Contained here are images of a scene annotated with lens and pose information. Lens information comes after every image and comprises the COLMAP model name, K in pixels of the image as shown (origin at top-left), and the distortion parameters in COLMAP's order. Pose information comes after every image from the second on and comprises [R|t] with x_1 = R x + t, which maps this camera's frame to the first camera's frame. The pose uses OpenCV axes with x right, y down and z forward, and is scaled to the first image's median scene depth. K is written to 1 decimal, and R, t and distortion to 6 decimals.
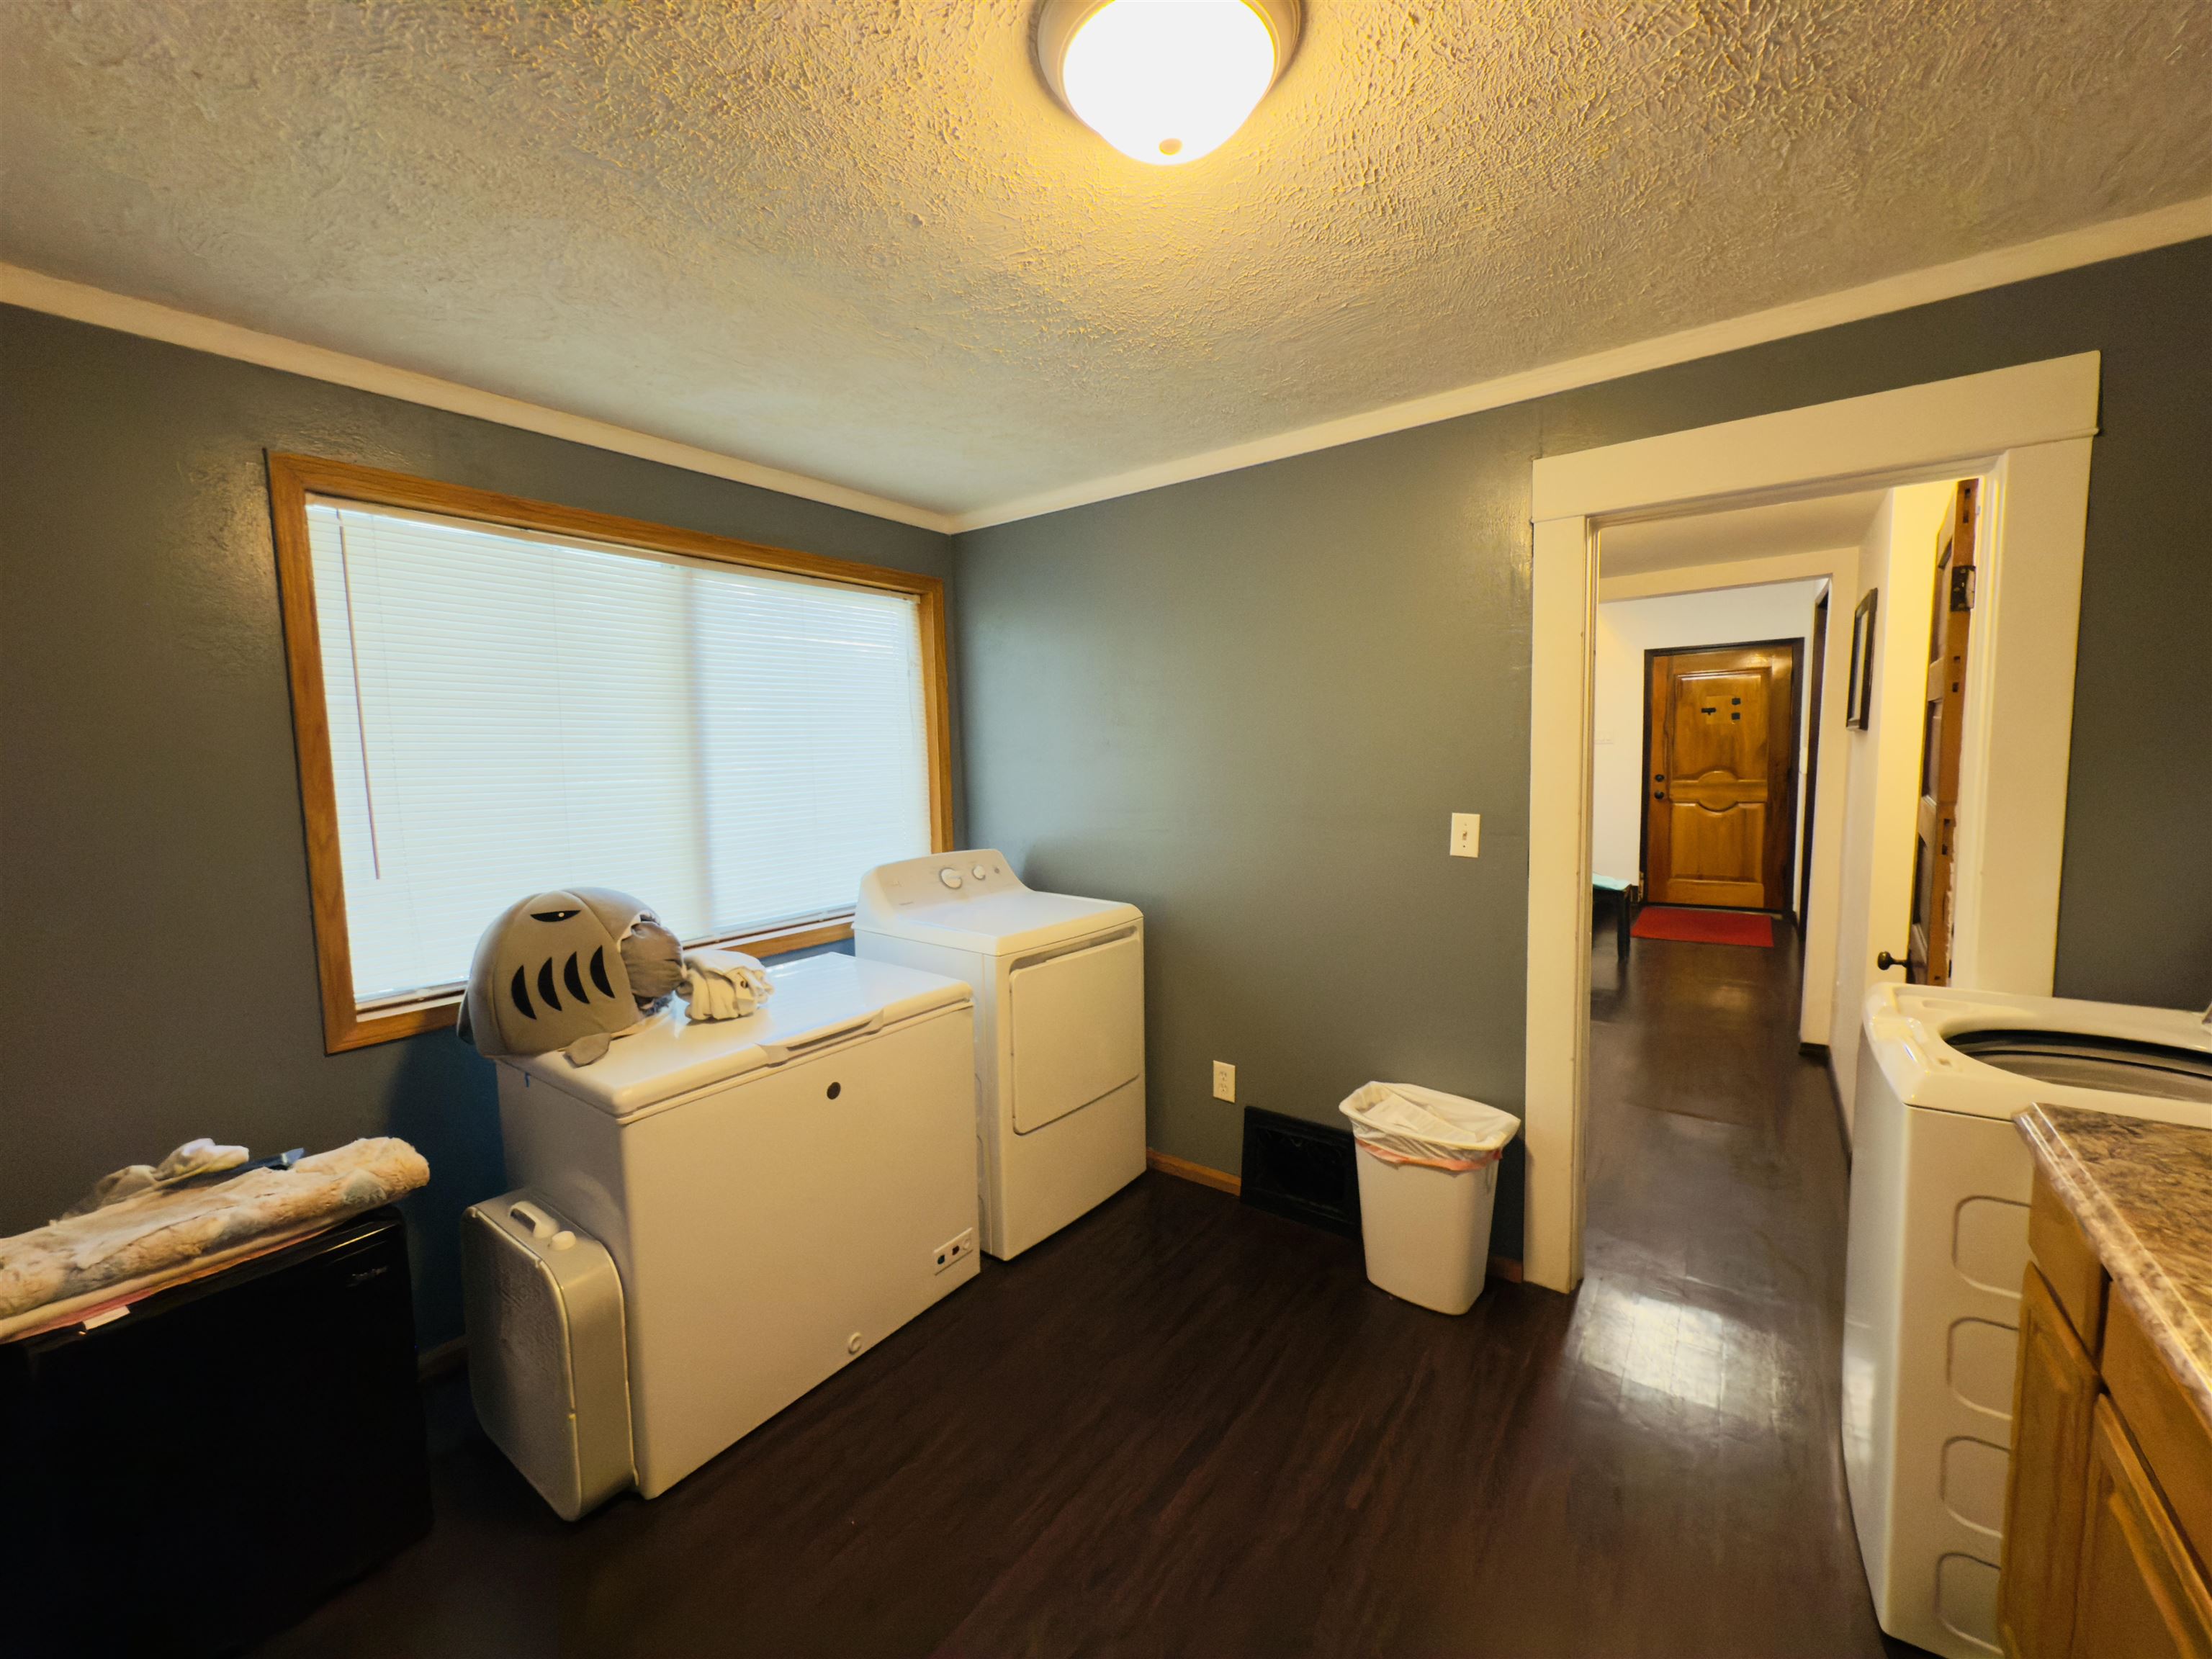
lens RADIAL K [[883.4, 0, 1101.9], [0, 883.4, 840.2], [0, 0, 1]] dist [-0.000406, 0.000299]
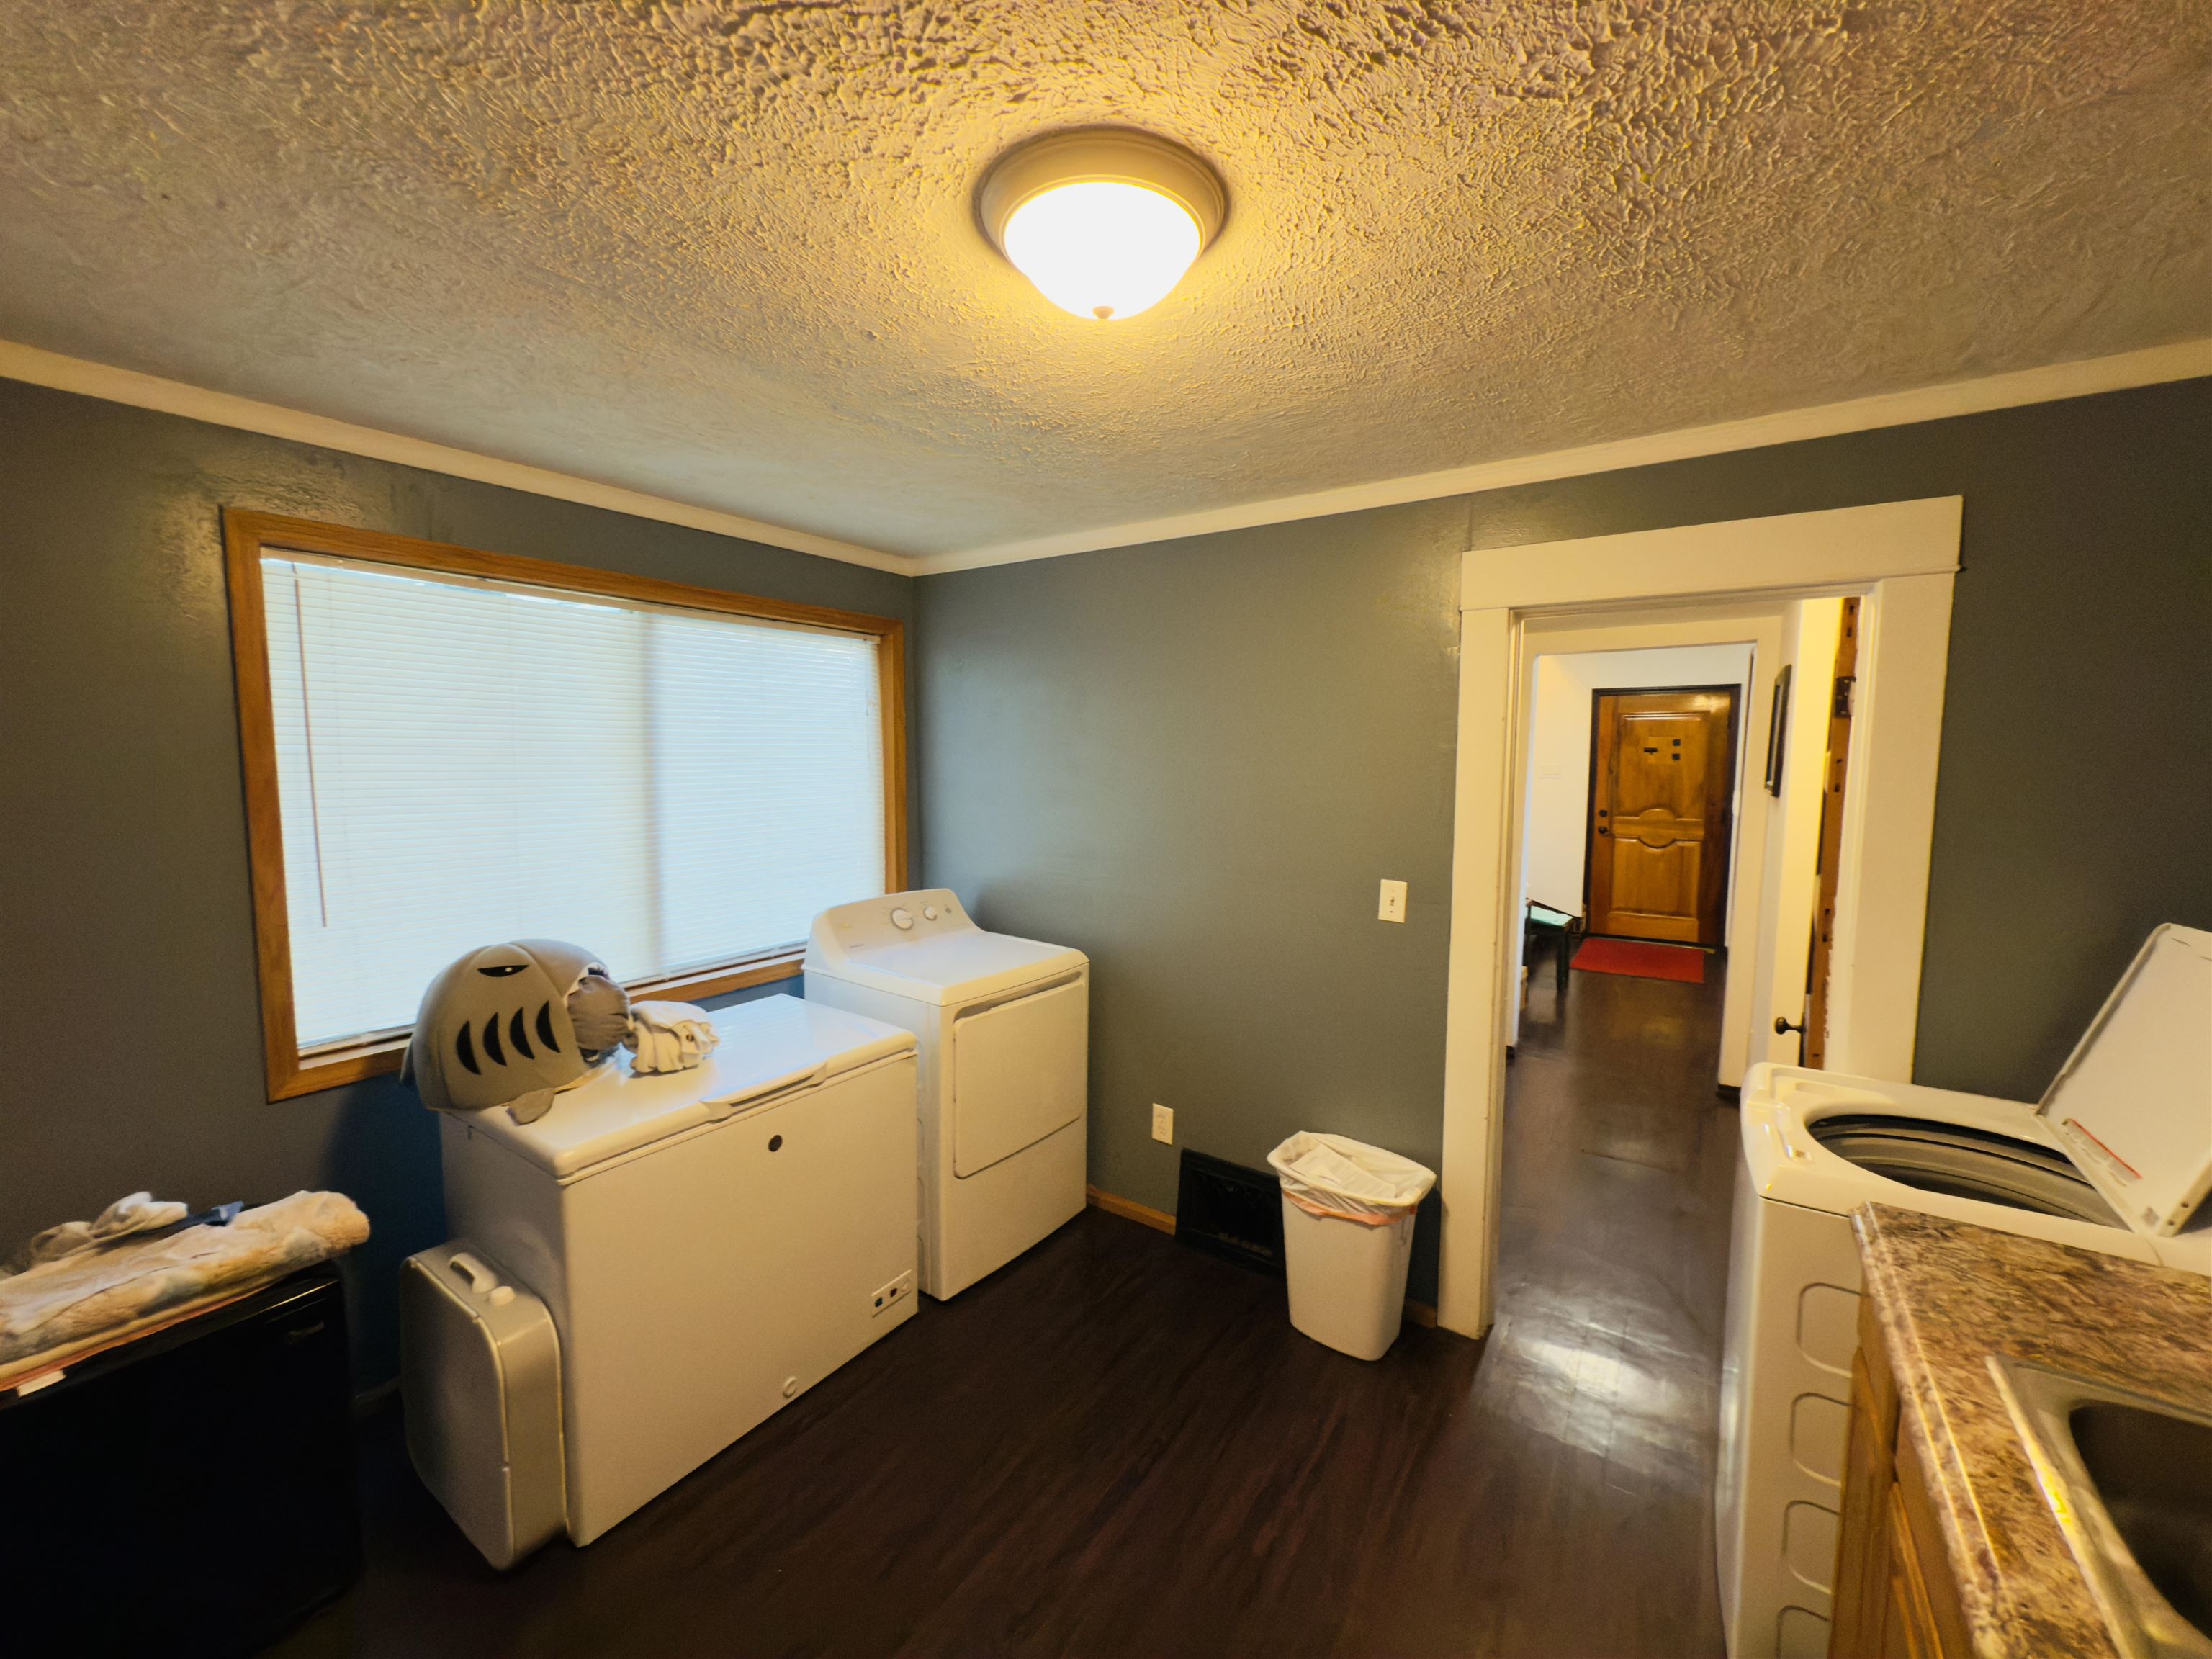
lens RADIAL K [[883.4, 0, 1100.6], [0, 883.4, 841.6], [0, 0, 1]] dist [-0.000406, 0.000299]
pose [[0.999051, 0.025808, 0.035094, 0.032146], [-0.025813, 0.999667, -0.000300, -0.083404], [-0.035090, -0.000606, 0.999384, -0.045011]]
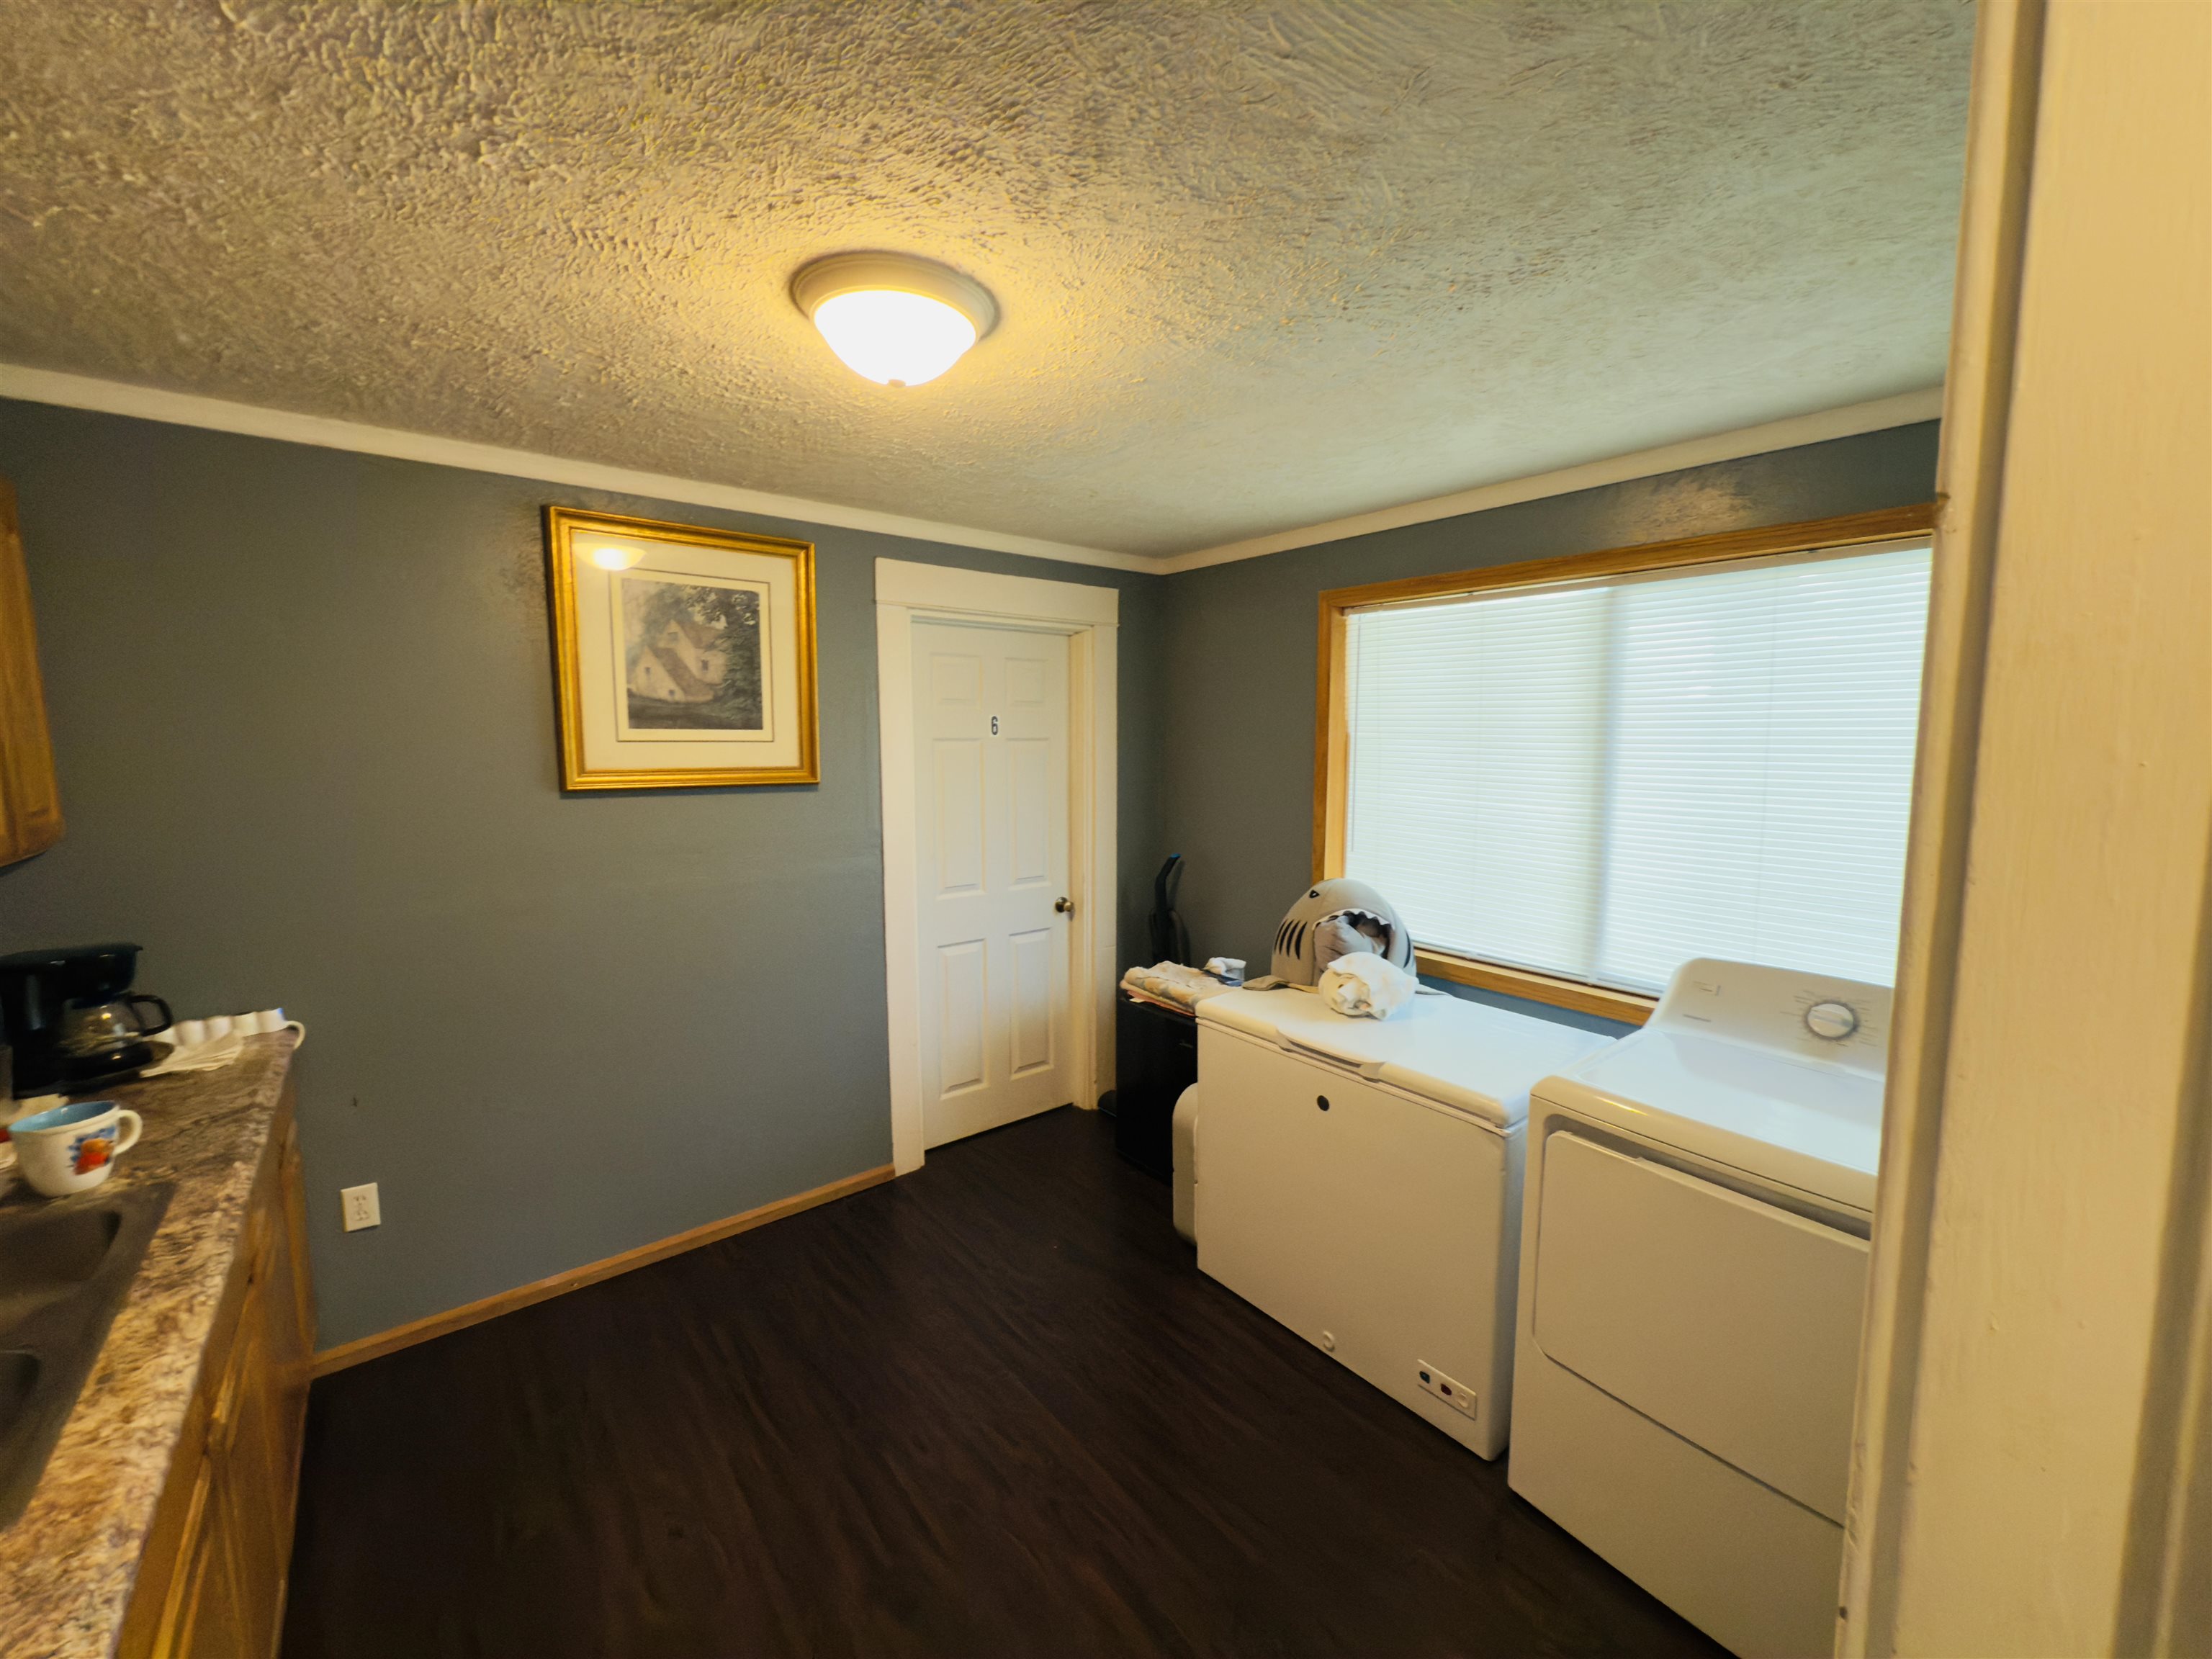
lens RADIAL K [[883.4, 0, 1112.8], [0, 883.4, 843.0], [0, 0, 1]] dist [-0.000406, 0.000299]
pose [[-0.251208, 0.146840, -0.956730, 0.828134], [-0.094416, 0.979995, 0.175201, -0.219209], [0.963317, 0.134343, -0.232319, 1.032432]]
